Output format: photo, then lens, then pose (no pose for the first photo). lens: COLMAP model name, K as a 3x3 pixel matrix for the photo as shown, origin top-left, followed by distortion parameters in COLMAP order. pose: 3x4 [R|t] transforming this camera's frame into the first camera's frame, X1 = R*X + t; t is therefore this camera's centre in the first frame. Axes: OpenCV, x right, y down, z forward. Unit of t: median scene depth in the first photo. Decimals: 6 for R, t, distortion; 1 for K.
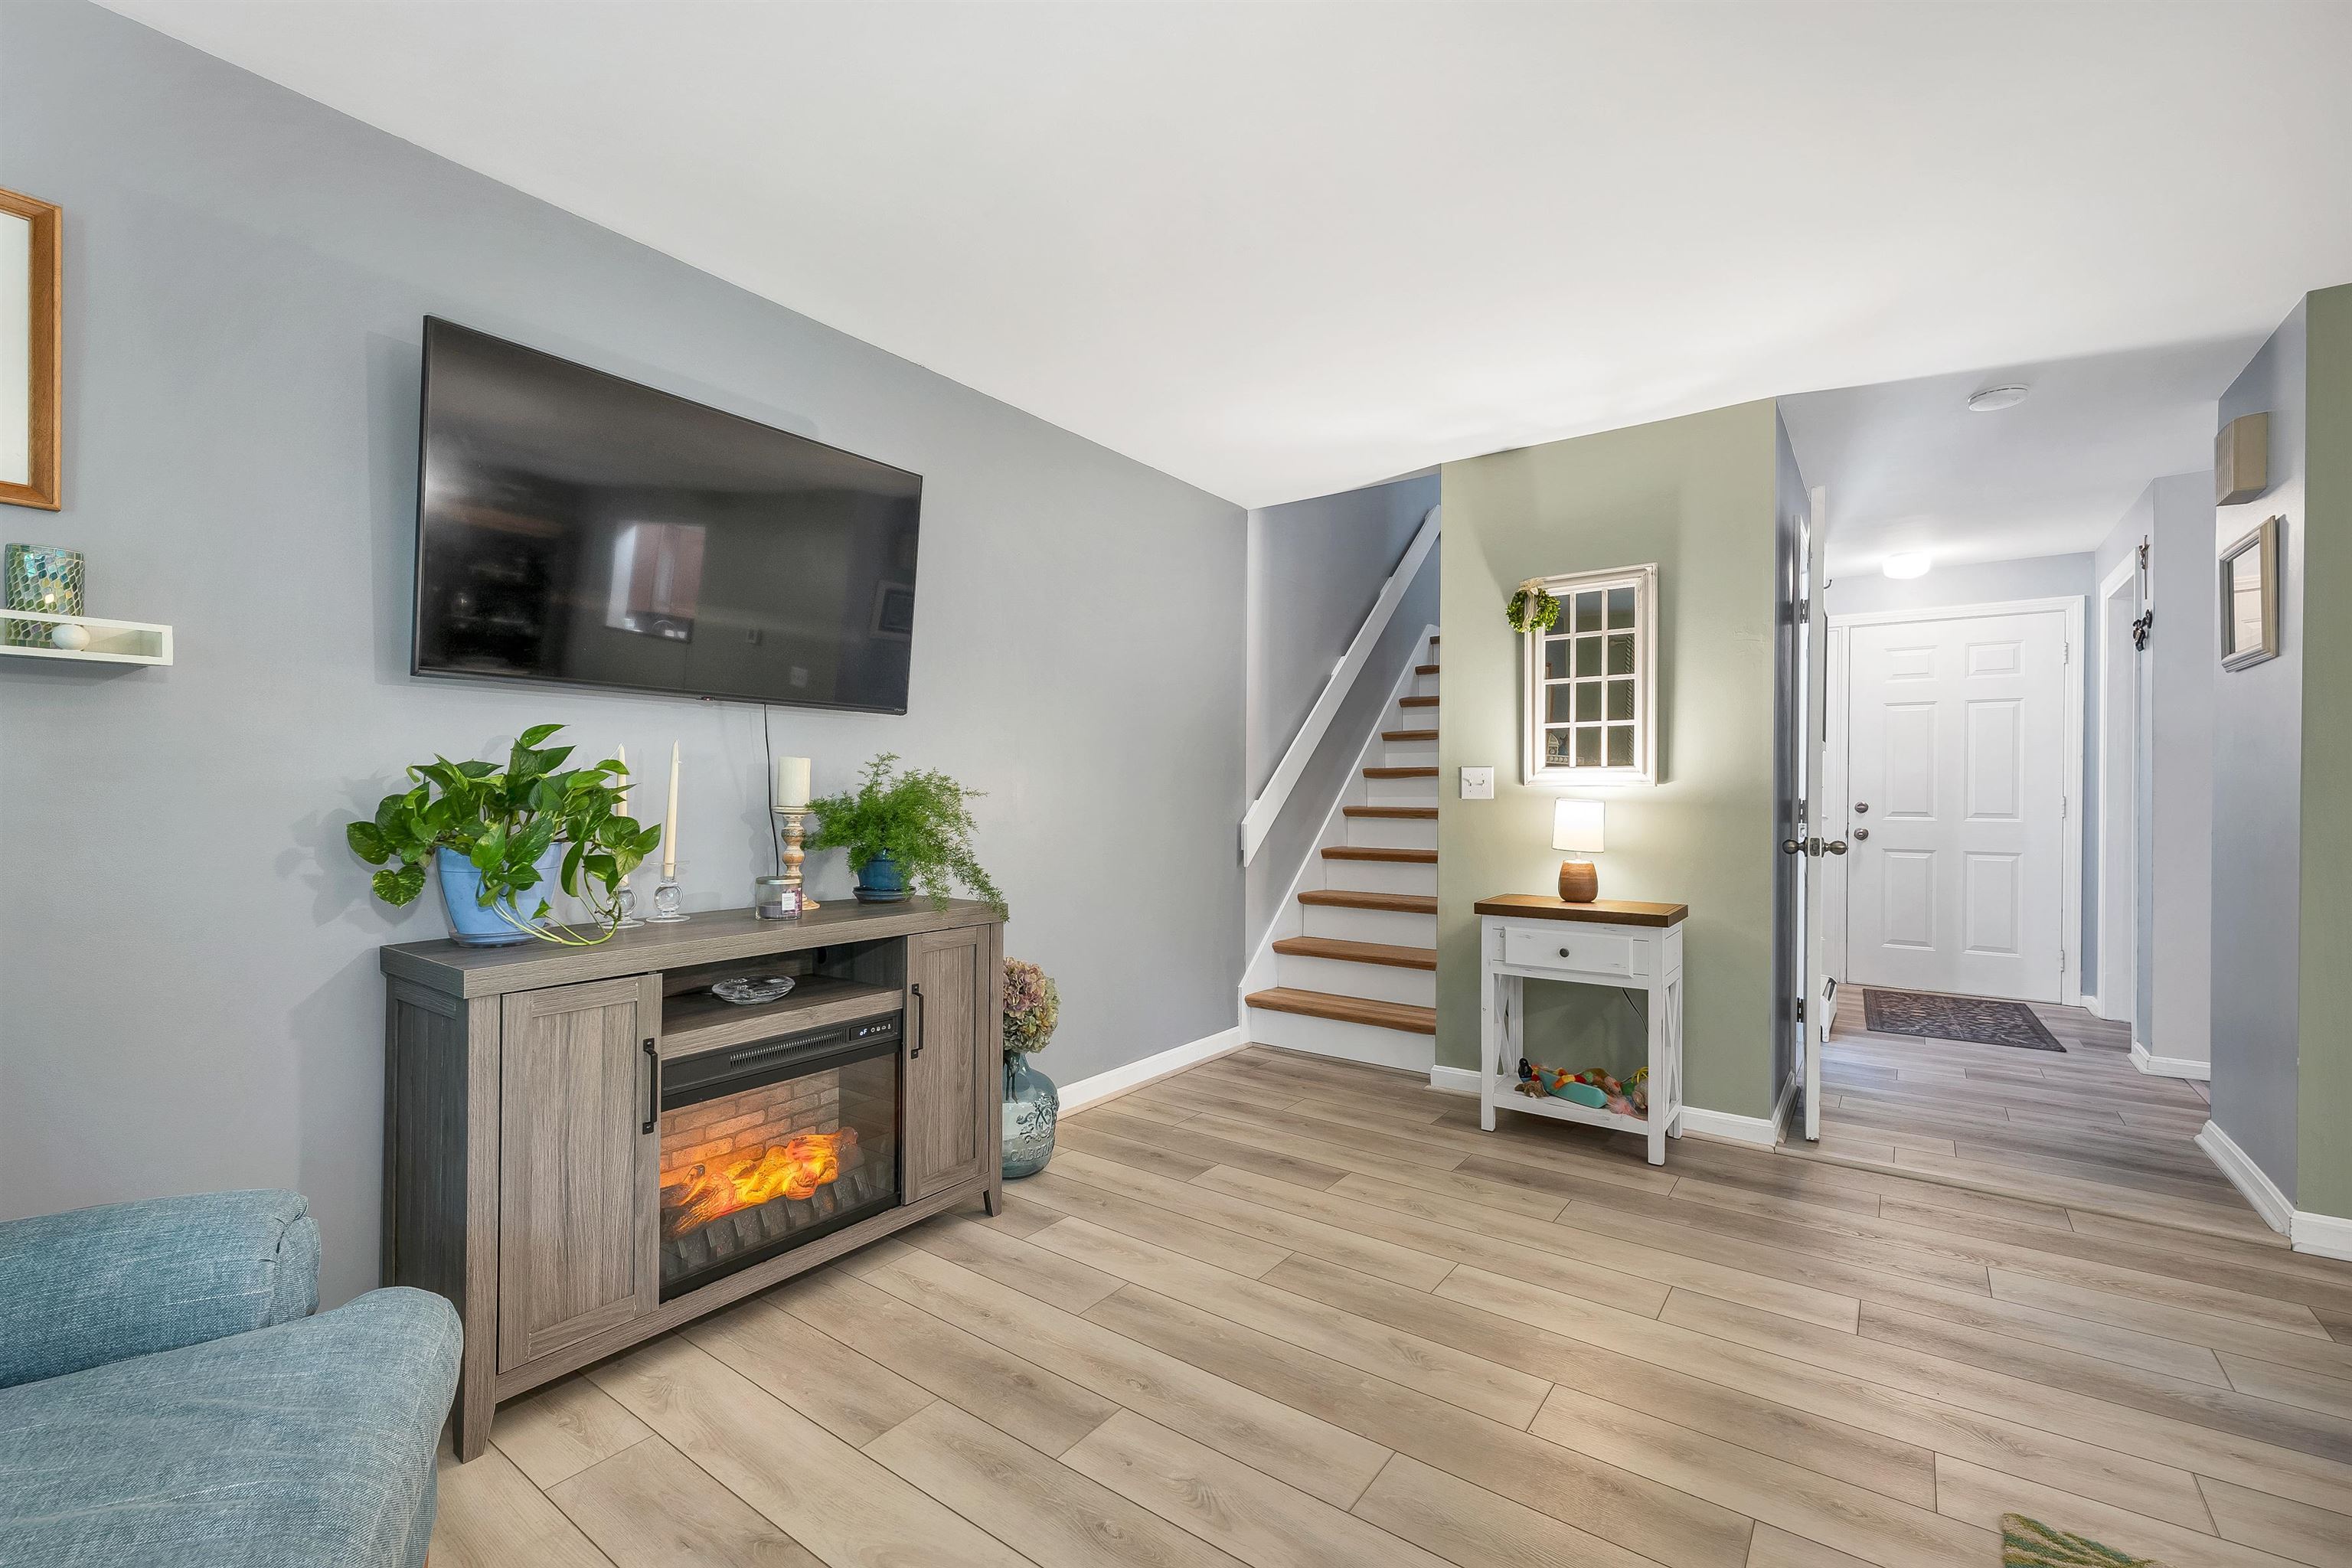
lens RADIAL K [[1003.1, 0, 1177.6], [0, 1003.1, 798.7], [0, 0, 1]] dist [0.001144, -0.000047]
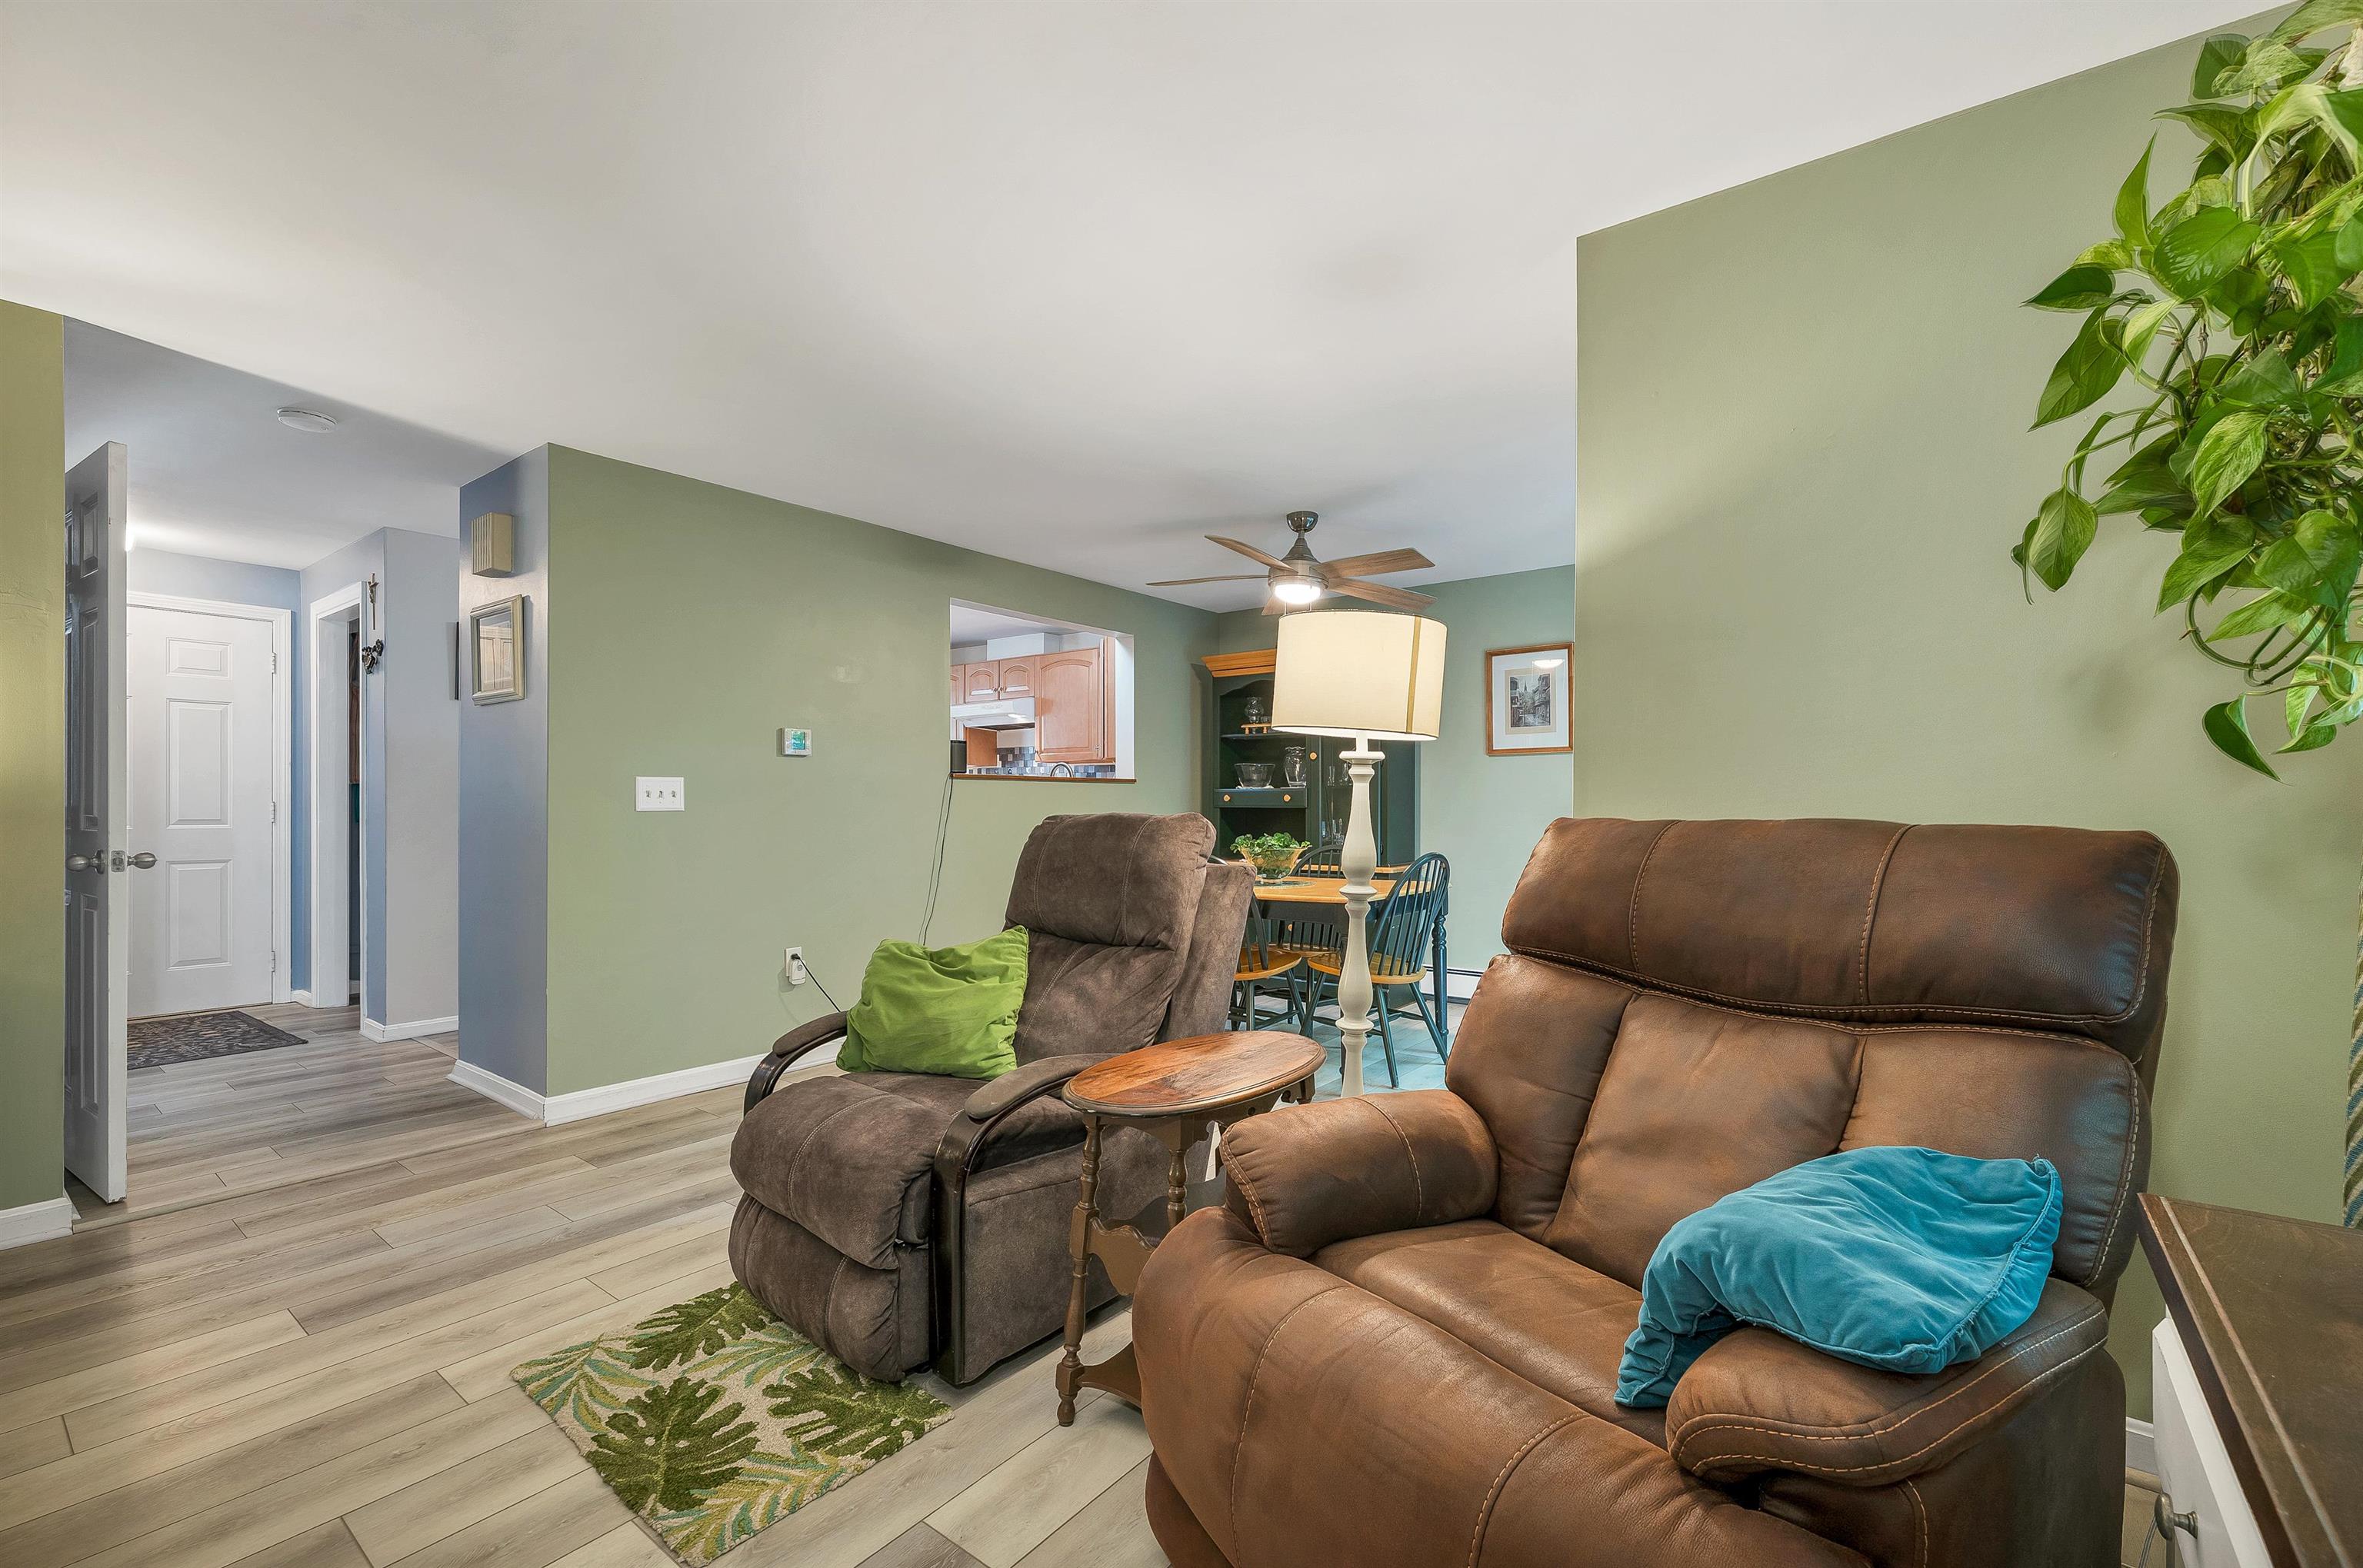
lens RADIAL K [[1007.7, 0, 1183.1], [0, 1007.7, 798.8], [0, 0, 1]] dist [0.001144, -0.000047]
pose [[0.028930, -0.000338, 0.999581, -0.205140], [0.006112, 0.999981, 0.000162, 0.000308], [-0.999563, 0.006104, 0.028931, 0.059138]]
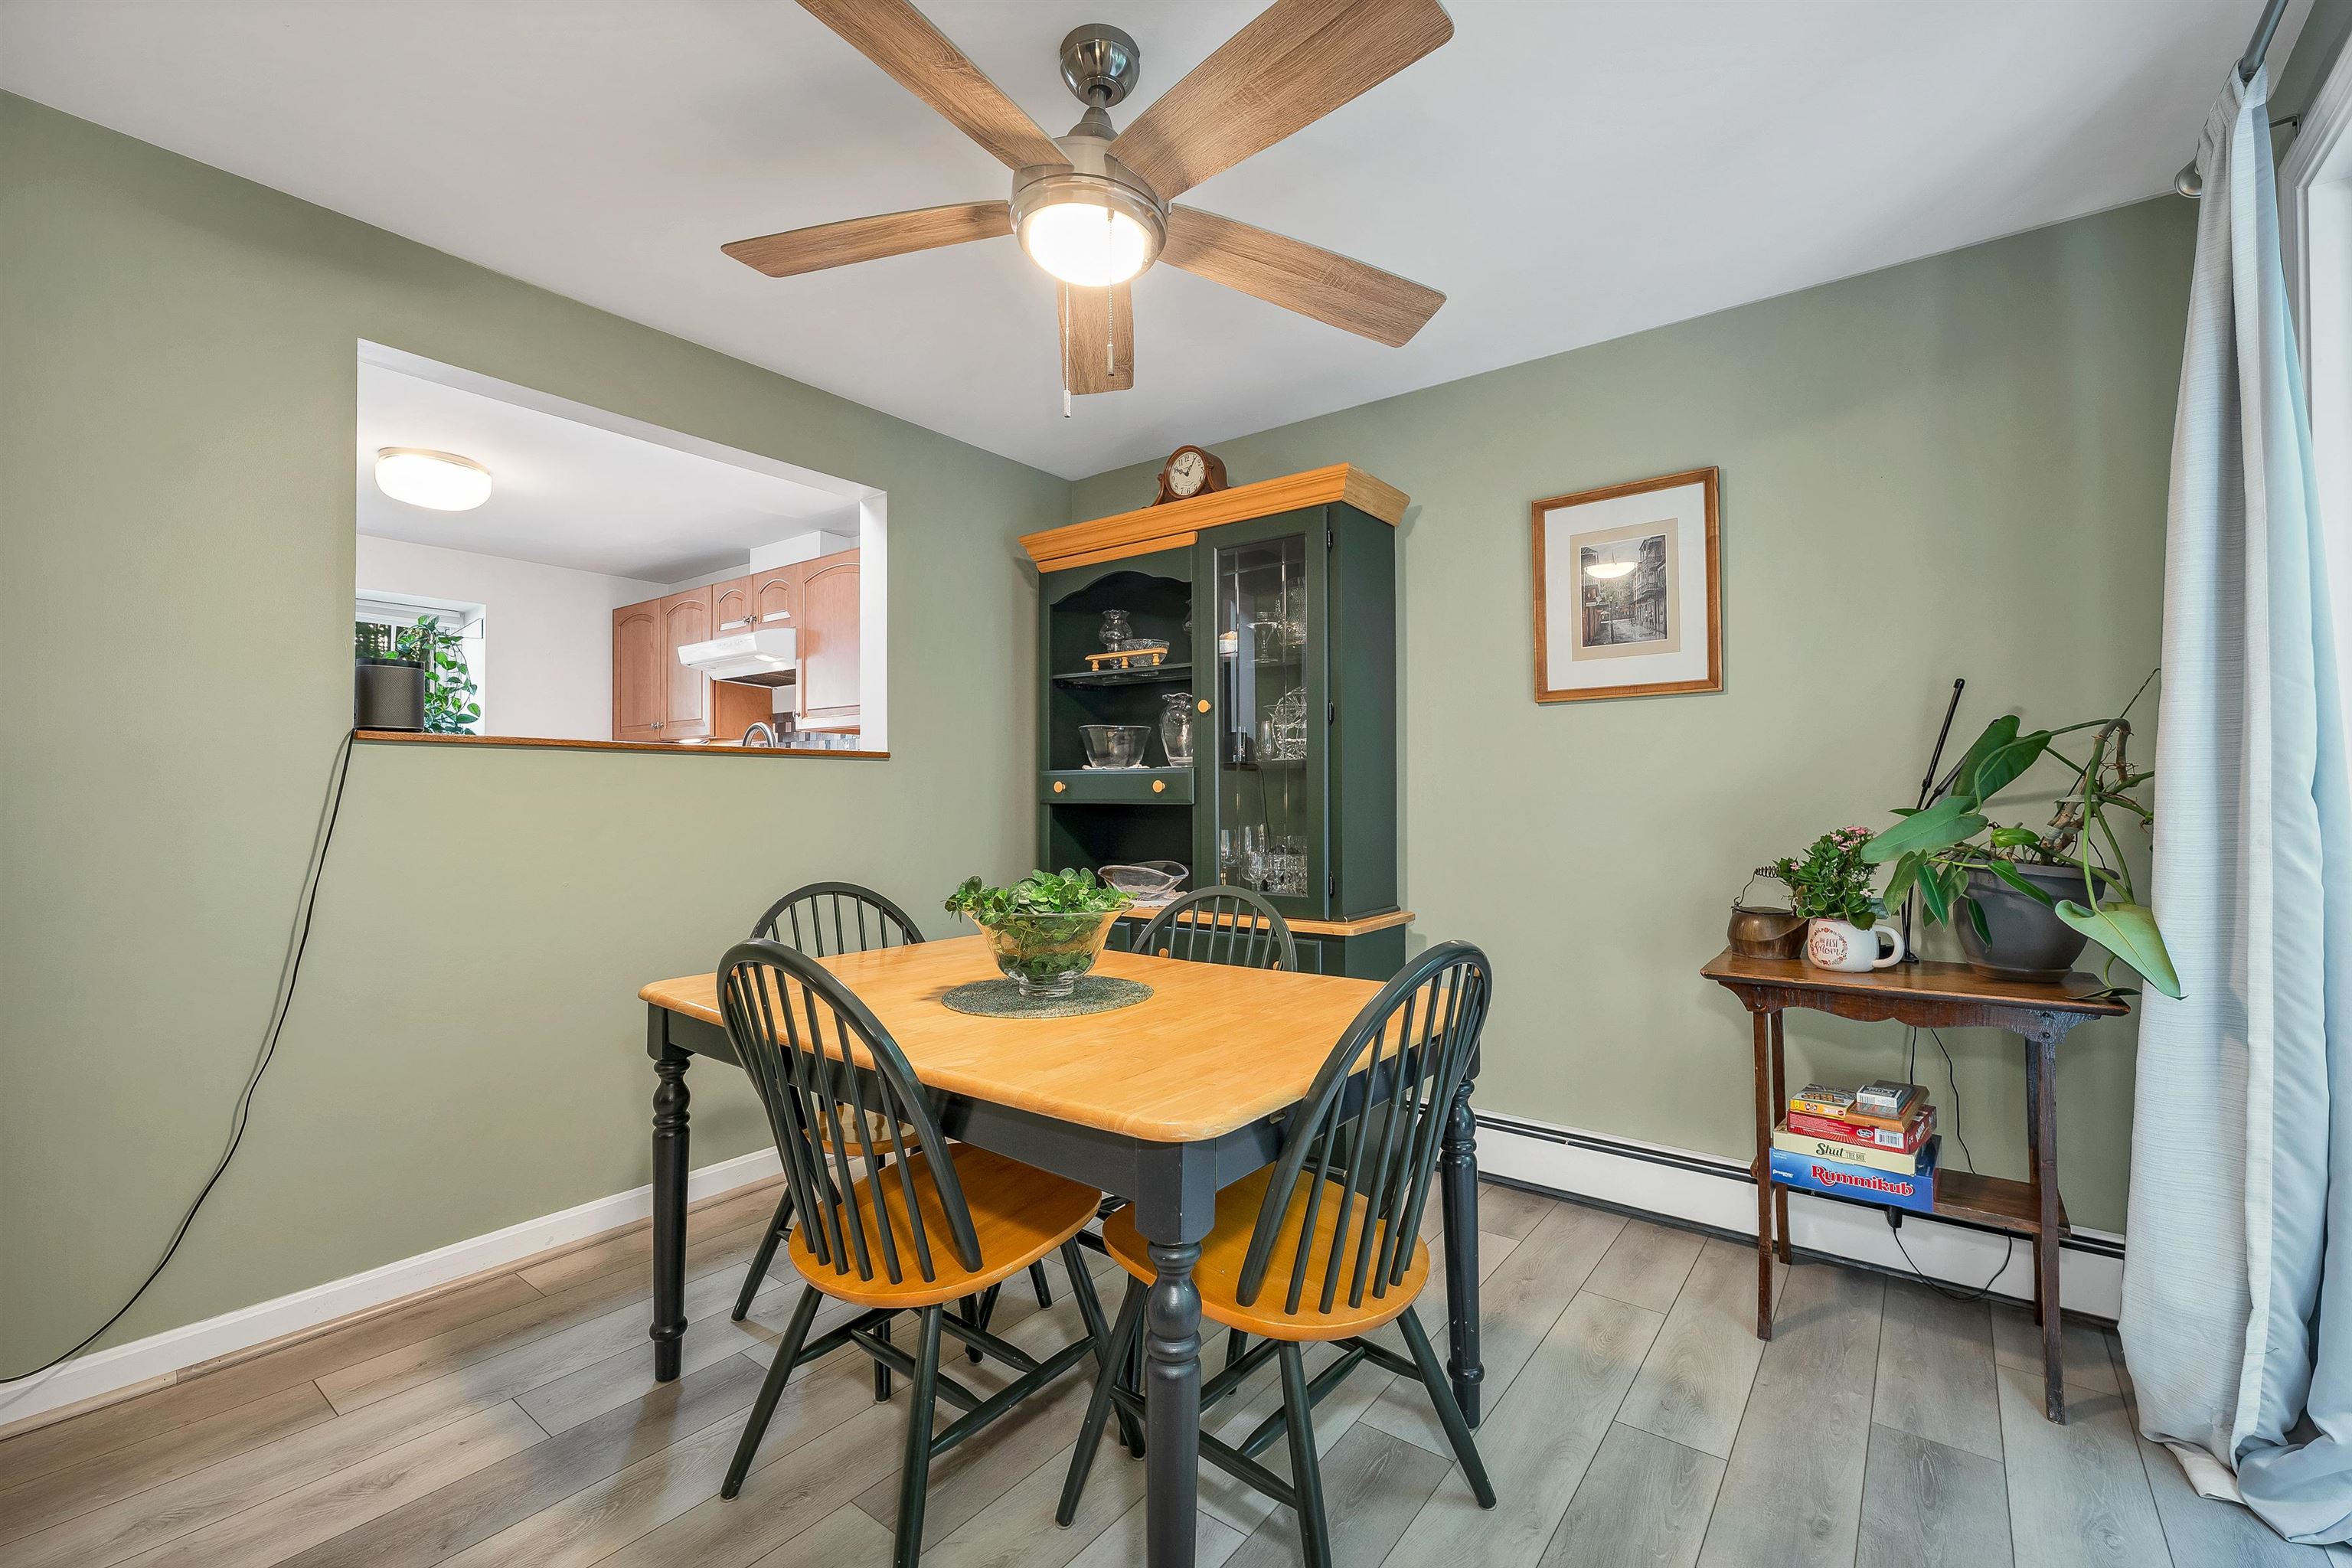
lens RADIAL K [[982.7, 0, 1177.7], [0, 982.7, 784.6], [0, 0, 1]] dist [0.001247, -0.000026]
pose [[0.024524, 0.007071, 0.999674, 0.674366], [0.007039, 0.999949, -0.007245, 0.006281], [-0.999674, 0.007215, 0.024473, -0.119195]]
